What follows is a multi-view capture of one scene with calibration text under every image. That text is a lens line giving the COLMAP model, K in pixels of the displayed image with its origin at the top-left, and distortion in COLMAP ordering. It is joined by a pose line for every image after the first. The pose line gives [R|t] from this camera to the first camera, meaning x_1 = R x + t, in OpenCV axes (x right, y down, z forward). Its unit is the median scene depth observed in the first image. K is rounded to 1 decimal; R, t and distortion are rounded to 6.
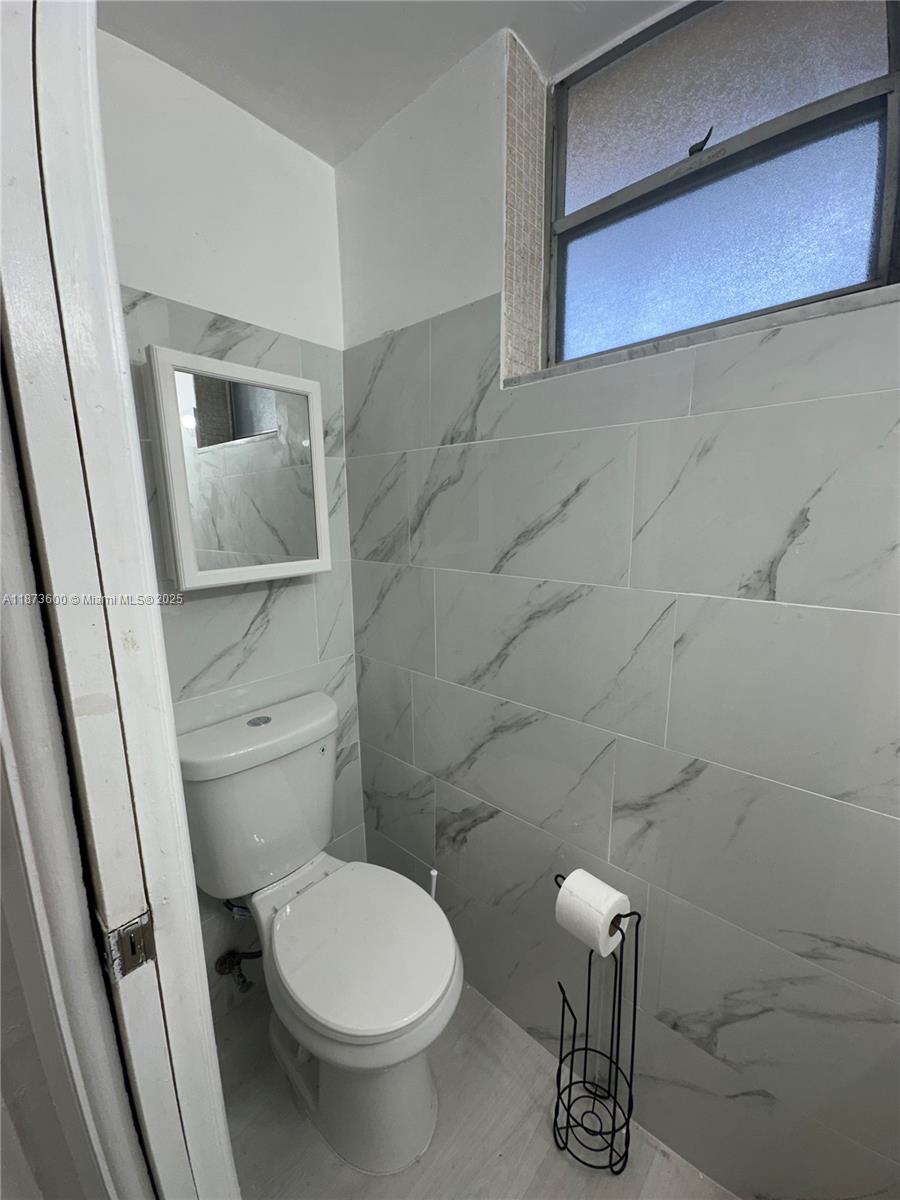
lens RADIAL K [[478.0, 0, 451.0], [0, 478.0, 597.2], [0, 0, 1]] dist [-0.004100, 0.000862]
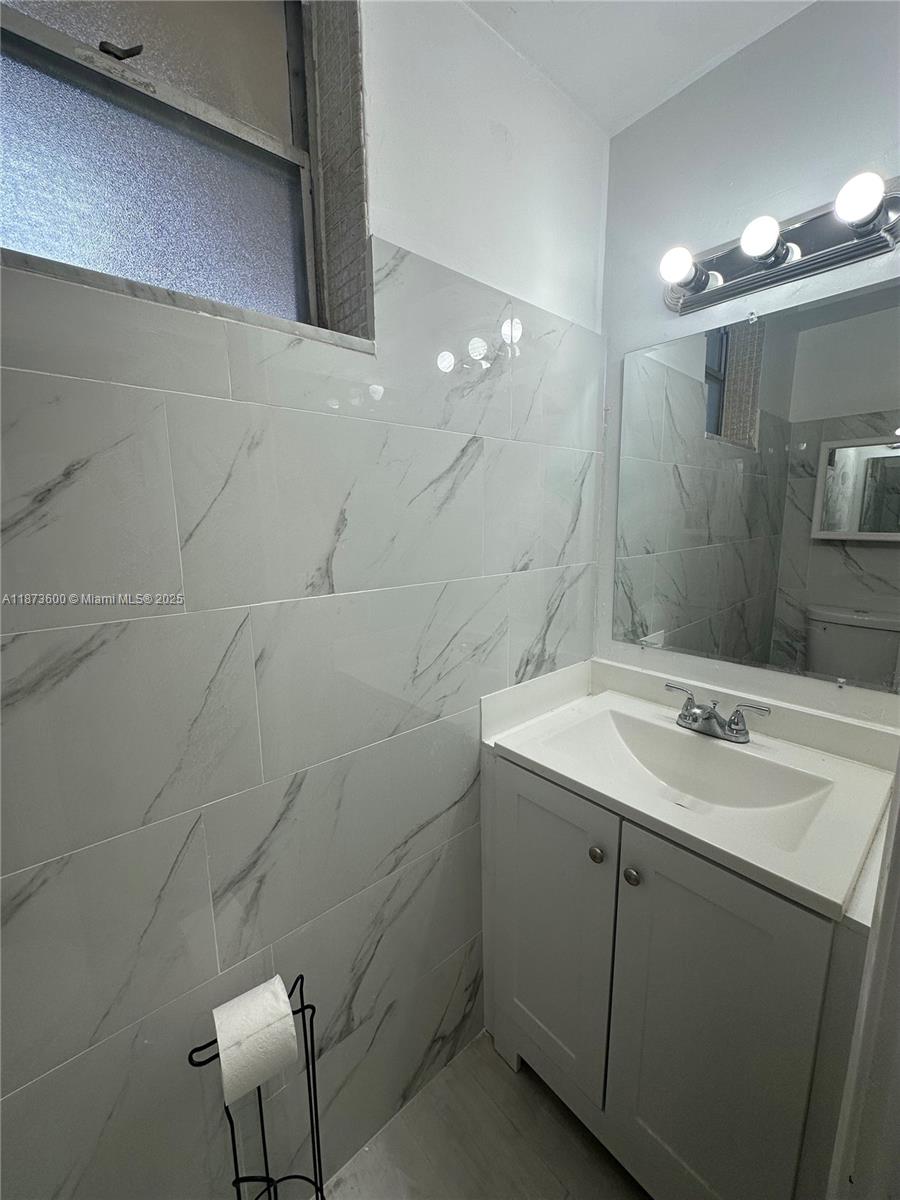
lens RADIAL K [[478.0, 0, 449.3], [0, 478.0, 603.3], [0, 0, 1]] dist [-0.004100, 0.000862]
pose [[0.132638, -0.156425, 0.978743, -0.345986], [0.193163, 0.972614, 0.129268, -0.057923], [-0.972160, 0.171911, 0.159221, 0.537608]]
